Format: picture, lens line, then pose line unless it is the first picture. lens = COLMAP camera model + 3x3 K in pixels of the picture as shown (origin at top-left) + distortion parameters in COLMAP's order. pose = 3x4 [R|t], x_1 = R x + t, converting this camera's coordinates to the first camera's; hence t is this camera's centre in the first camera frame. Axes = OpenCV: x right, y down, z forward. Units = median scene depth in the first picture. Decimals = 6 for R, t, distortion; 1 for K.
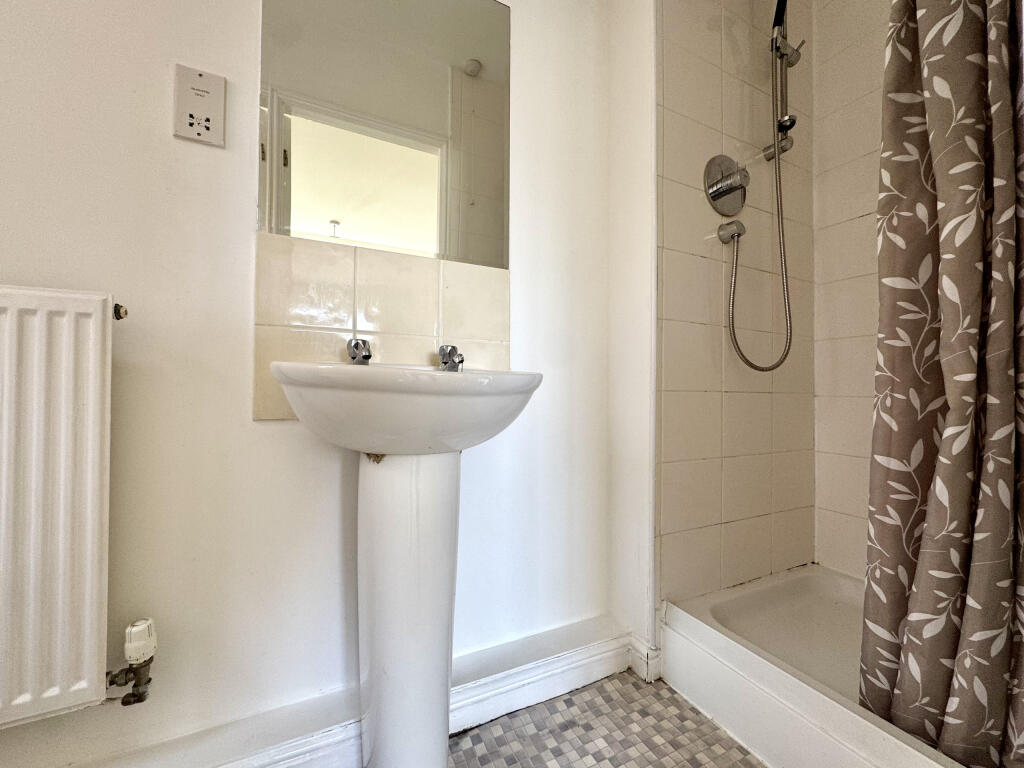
lens RADIAL K [[406.8, 0, 514.6], [0, 406.8, 391.0], [0, 0, 1]] dist [-0.003272, -0.000207]
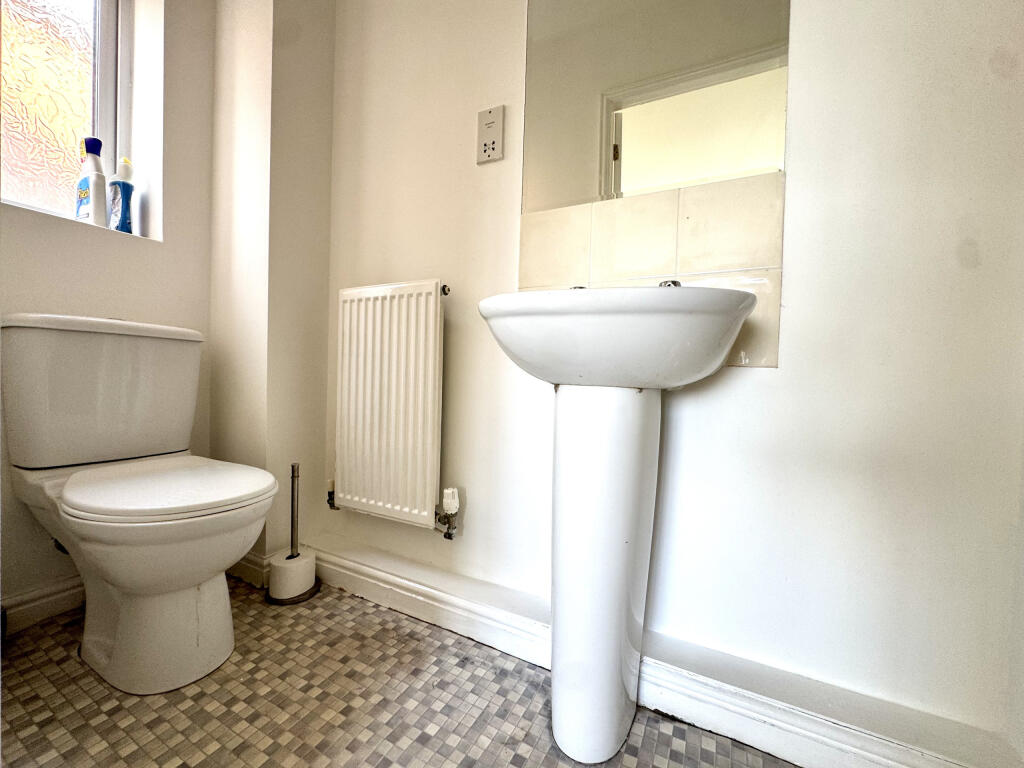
lens RADIAL K [[406.8, 0, 518.9], [0, 406.8, 384.2], [0, 0, 1]] dist [-0.003272, -0.000207]
pose [[0.610167, 0.039296, -0.791298, 0.417444], [-0.021474, 0.999223, 0.033063, 0.100815], [0.791982, -0.003182, 0.610537, 0.228472]]
